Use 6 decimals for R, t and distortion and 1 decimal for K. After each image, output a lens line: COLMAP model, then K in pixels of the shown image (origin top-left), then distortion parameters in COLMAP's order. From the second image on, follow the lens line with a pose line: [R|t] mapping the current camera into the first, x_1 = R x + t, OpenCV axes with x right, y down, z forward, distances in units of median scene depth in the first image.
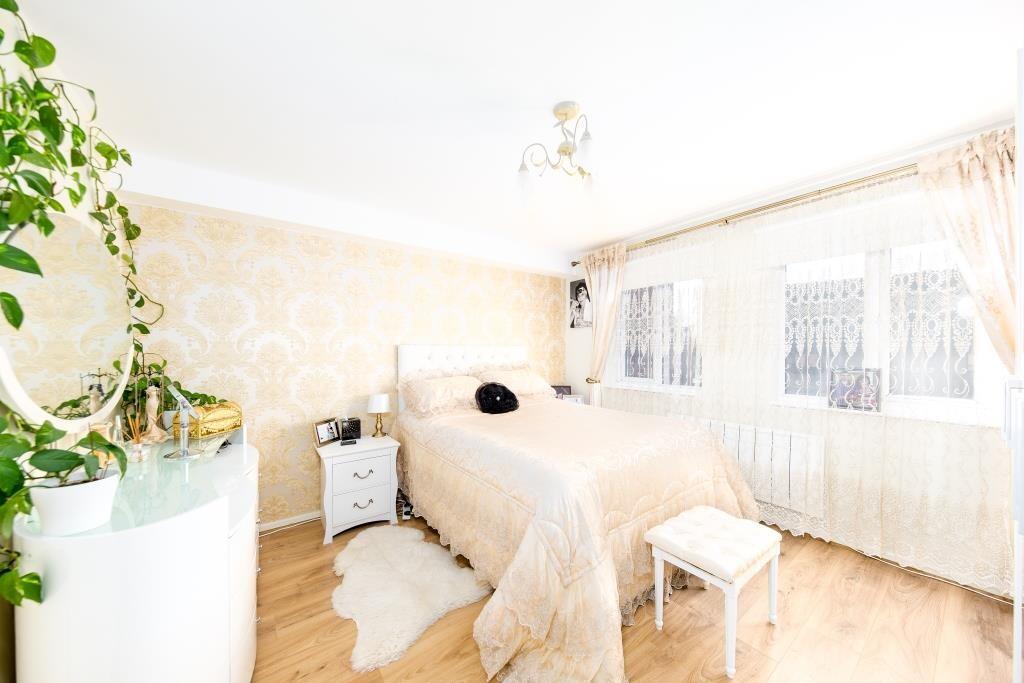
lens RADIAL K [[338.7, 0, 511.1], [0, 338.7, 350.1], [0, 0, 1]] dist [-0.010720, -0.000100]
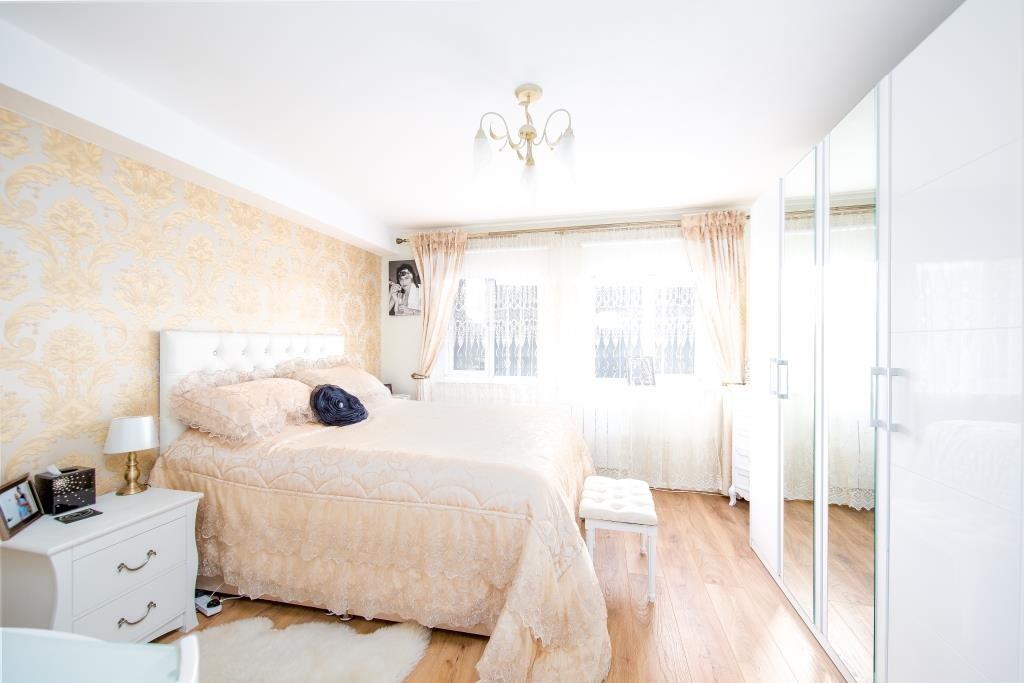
lens RADIAL K [[384.5, 0, 506.1], [0, 384.5, 342.2], [0, 0, 1]] dist [0.000343, -0.005474]
pose [[0.763958, 0.006350, 0.645235, -0.306278], [-0.007116, 0.999974, -0.001415, 0.001224], [-0.645227, -0.003511, 0.763983, 0.104897]]
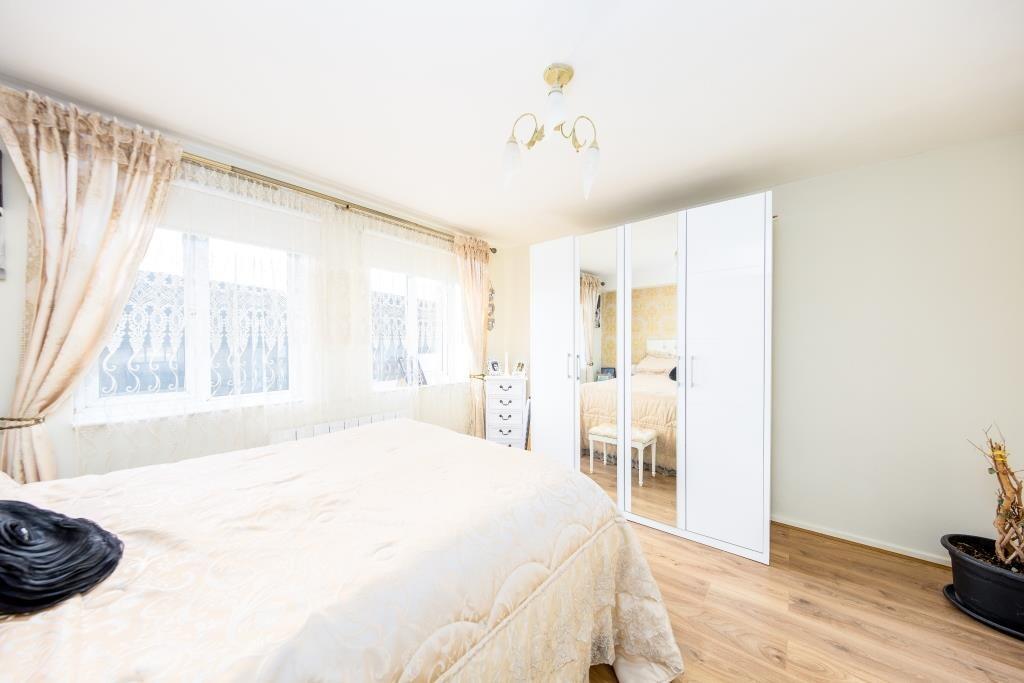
lens RADIAL K [[348.9, 0, 505.0], [0, 348.9, 343.5], [0, 0, 1]] dist [0.000228, -0.000024]
pose [[-0.247980, 0.003613, 0.968758, -0.357761], [-0.003098, 0.999985, -0.004523, 0.001791], [-0.968760, -0.004123, -0.247965, 0.706280]]
